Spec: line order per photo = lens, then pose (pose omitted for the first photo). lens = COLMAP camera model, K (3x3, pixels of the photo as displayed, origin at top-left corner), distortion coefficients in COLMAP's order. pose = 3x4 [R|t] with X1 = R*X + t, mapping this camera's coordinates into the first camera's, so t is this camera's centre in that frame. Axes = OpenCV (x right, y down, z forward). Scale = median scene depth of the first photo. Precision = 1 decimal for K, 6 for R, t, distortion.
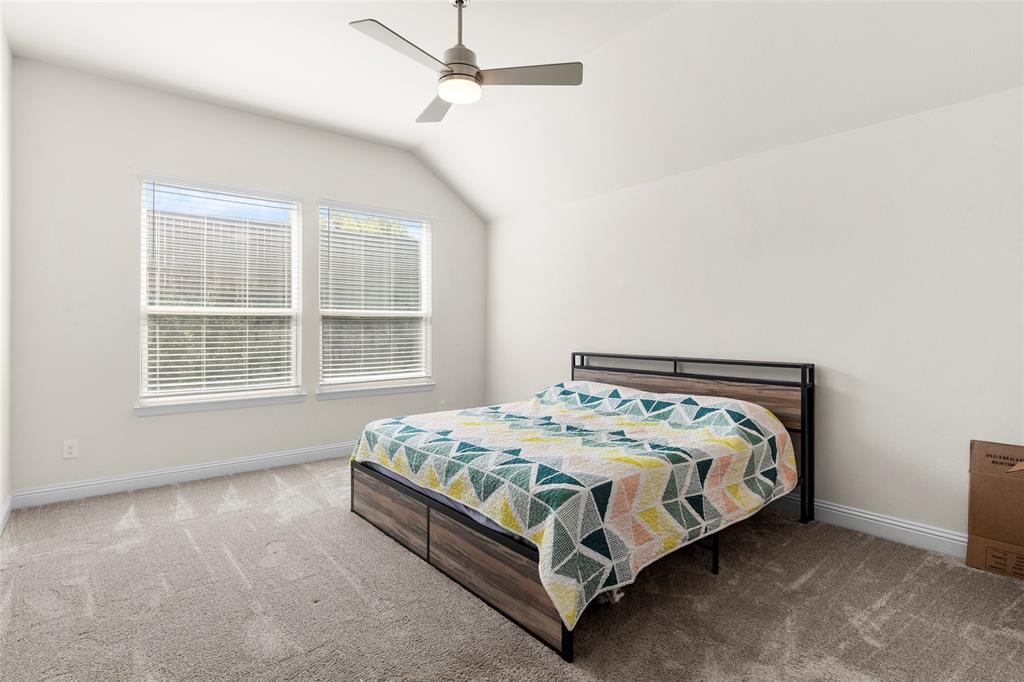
lens RADIAL K [[528.0, 0, 511.2], [0, 528.0, 320.7], [0, 0, 1]] dist [0.000520, -0.000161]
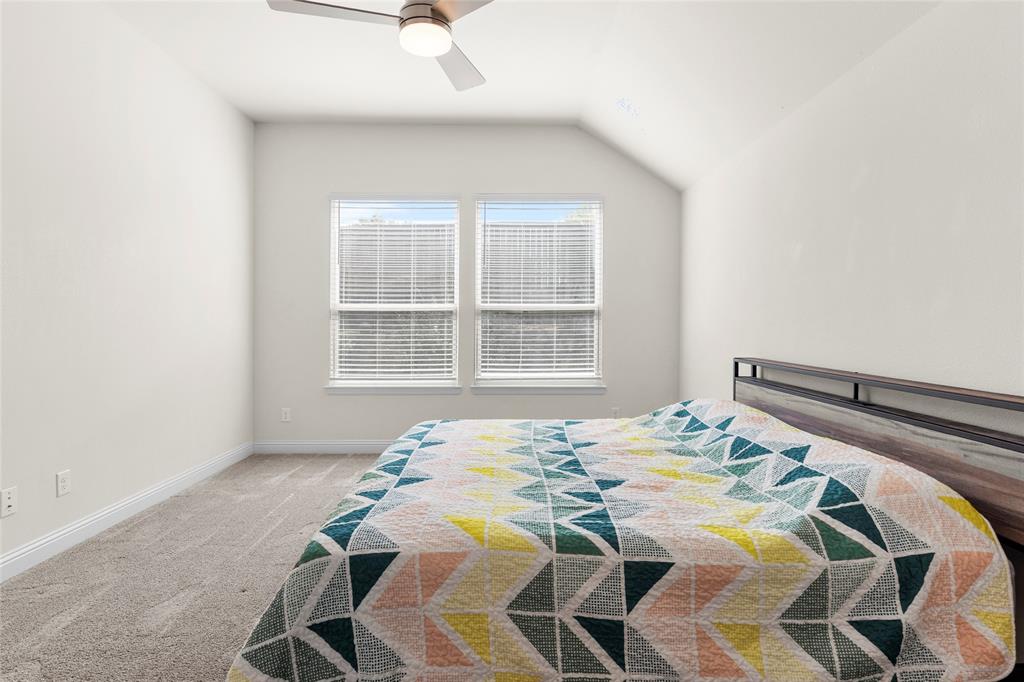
lens RADIAL K [[528.0, 0, 511.2], [0, 528.0, 320.7], [0, 0, 1]] dist [0.000520, -0.000161]
pose [[0.779554, 0.000182, -0.626335, 0.350441], [0.006460, 0.999944, 0.008330, 0.002769], [0.626301, -0.010540, 0.779510, 0.278718]]
